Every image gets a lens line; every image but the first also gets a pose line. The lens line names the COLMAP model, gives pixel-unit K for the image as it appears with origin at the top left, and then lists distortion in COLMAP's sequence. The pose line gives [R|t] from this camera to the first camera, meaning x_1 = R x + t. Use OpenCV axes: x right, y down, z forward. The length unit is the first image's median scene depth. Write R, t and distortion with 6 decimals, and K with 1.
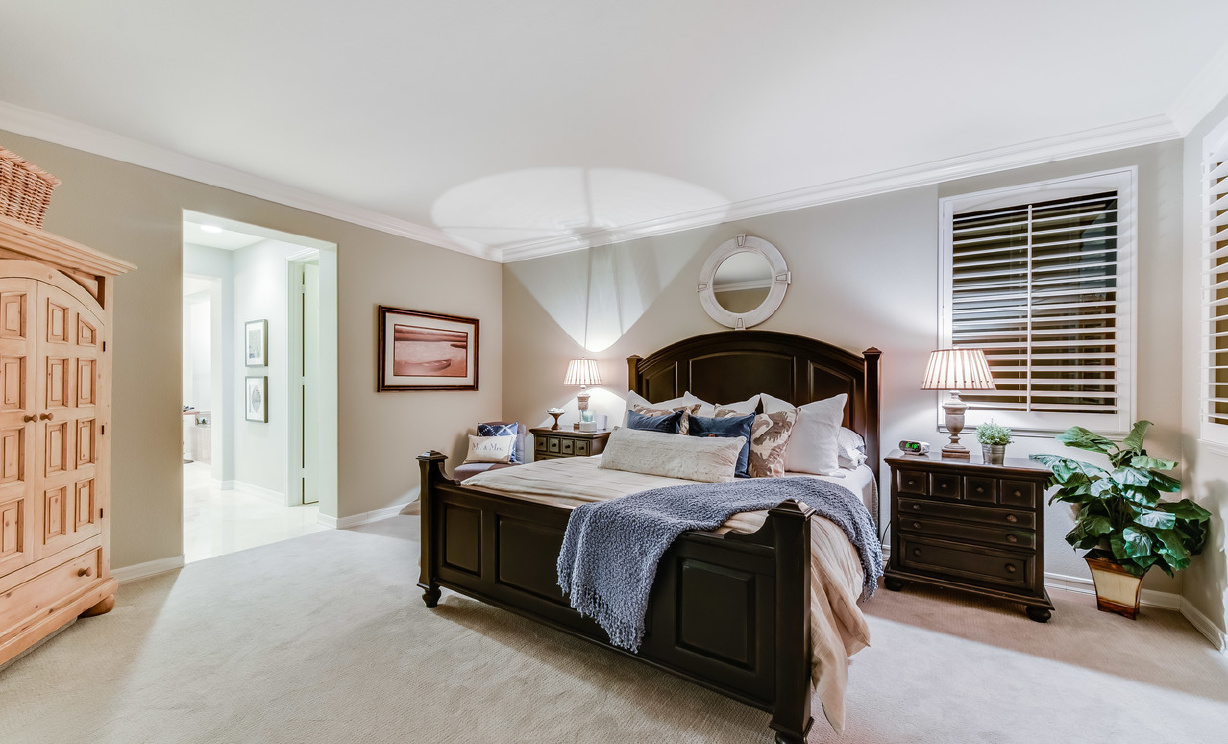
lens RADIAL K [[489.0, 0, 614.0], [0, 489.0, 372.0], [0, 0, 1]] dist [0.000652, -0.000088]
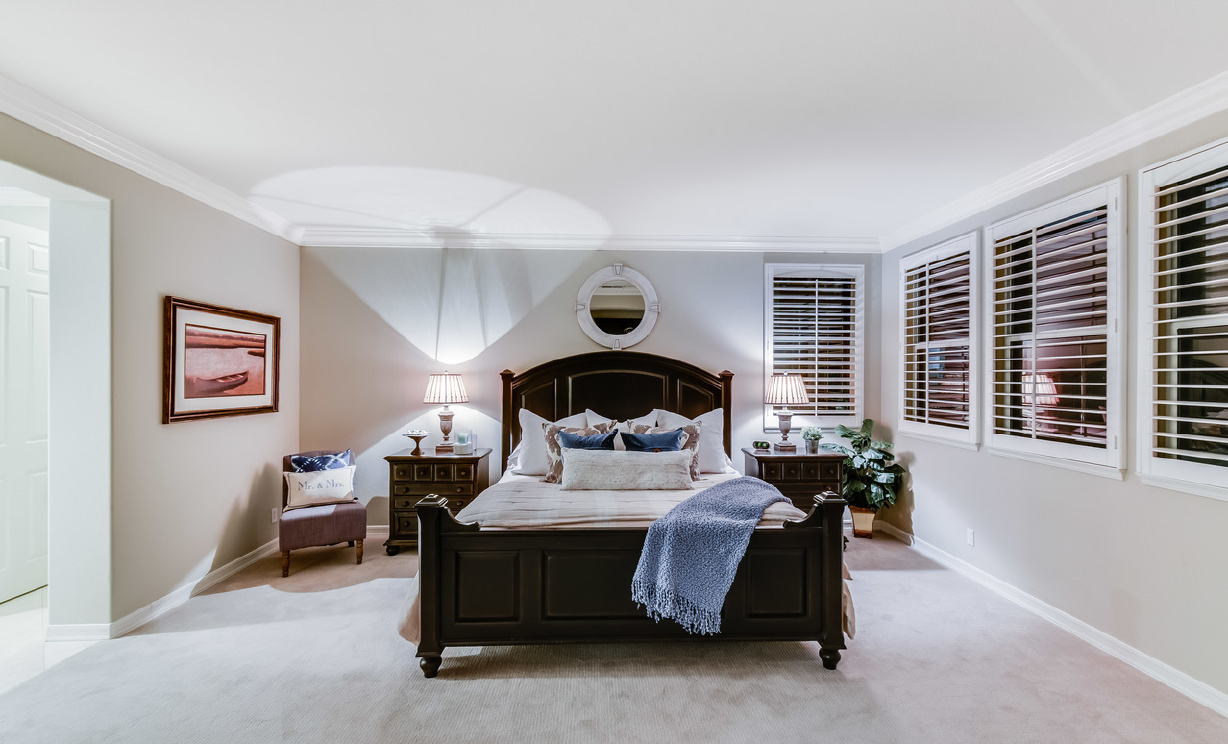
lens RADIAL K [[526.2, 0, 614.0], [0, 526.2, 372.0], [0, 0, 1]] dist [0.009287, -0.000026]
pose [[0.806521, 0.002211, 0.591201, -0.565630], [-0.008301, 0.999937, 0.007585, -0.057207], [-0.591147, -0.011025, 0.806489, 0.051826]]
